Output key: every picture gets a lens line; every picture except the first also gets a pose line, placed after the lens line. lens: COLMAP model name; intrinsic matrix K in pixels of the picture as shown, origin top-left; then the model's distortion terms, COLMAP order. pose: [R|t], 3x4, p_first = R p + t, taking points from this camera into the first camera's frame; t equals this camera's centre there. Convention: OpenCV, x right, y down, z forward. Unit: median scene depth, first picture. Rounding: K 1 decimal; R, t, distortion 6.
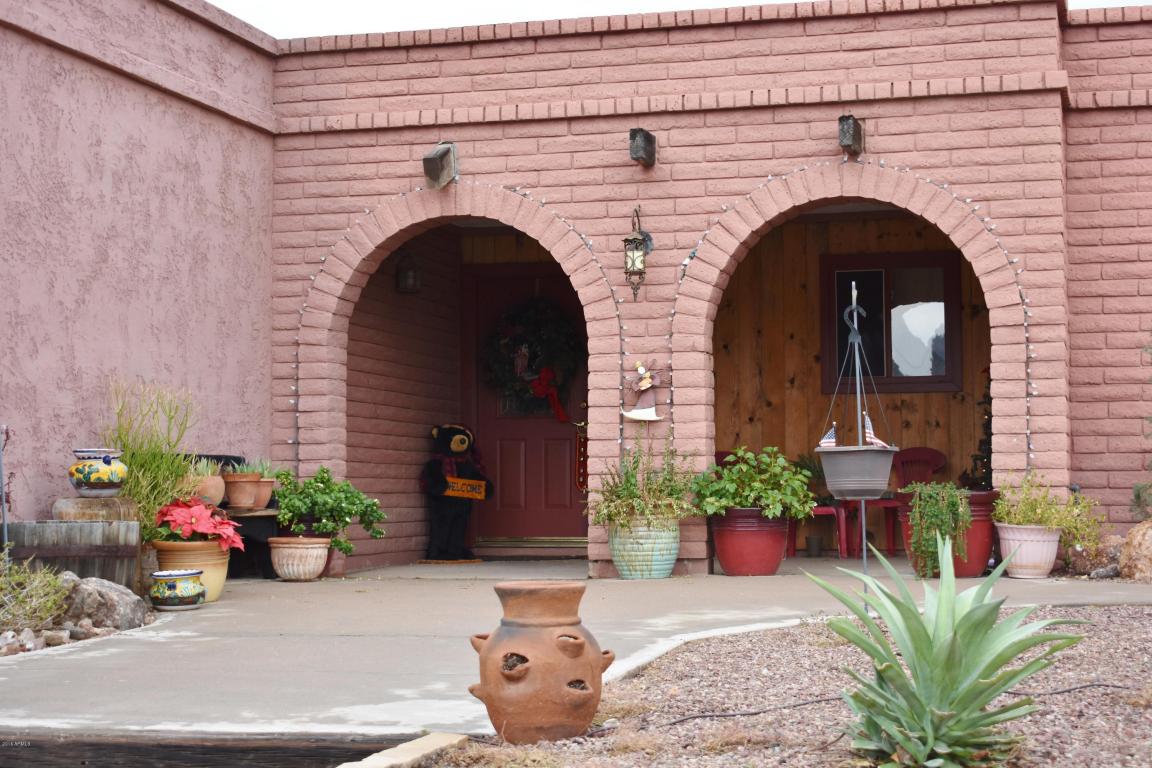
lens RADIAL K [[1984.0, 0, 577.6], [0, 1984.0, 384.6], [0, 0, 1]] dist [0.034341, 0.000000]
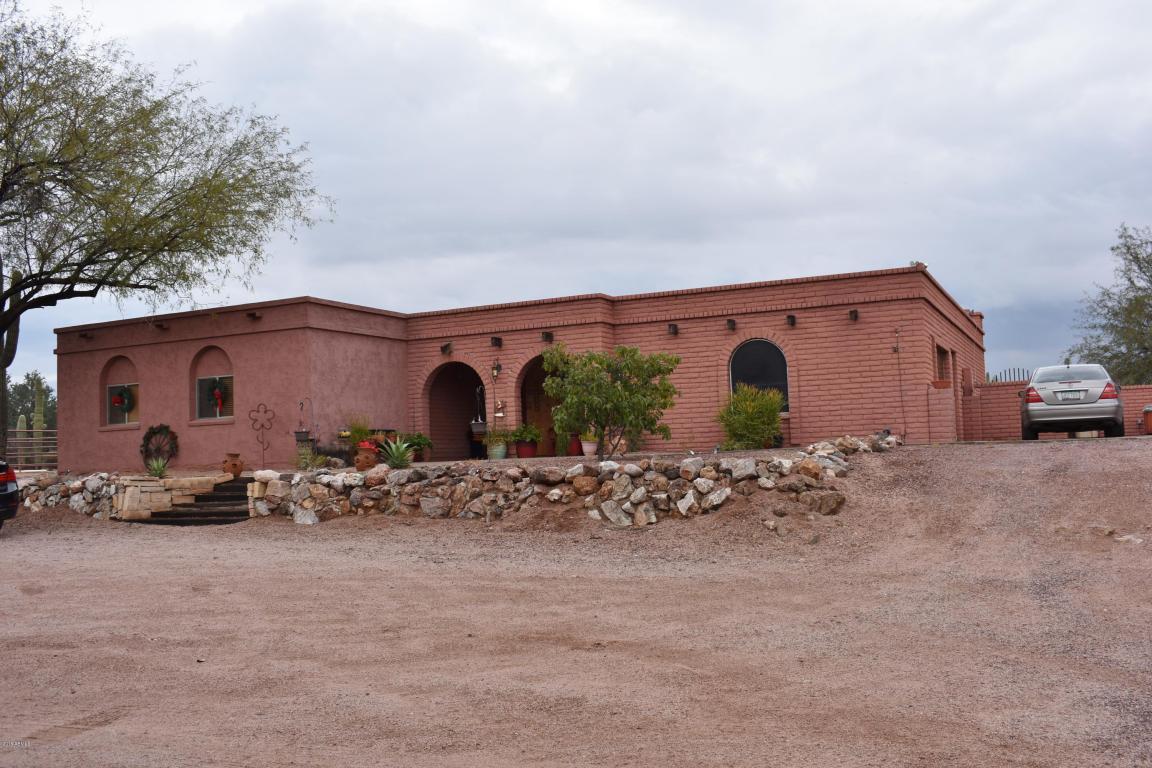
lens RADIAL K [[1070.2, 0, 574.7], [0, 1070.2, 383.1], [0, 0, 1]] dist [-0.064166, 0.000000]
pose [[0.982280, -0.040806, -0.182924, 0.532768], [0.038882, 0.999144, -0.014094, -0.010203], [0.183343, 0.006732, 0.983026, -0.909128]]
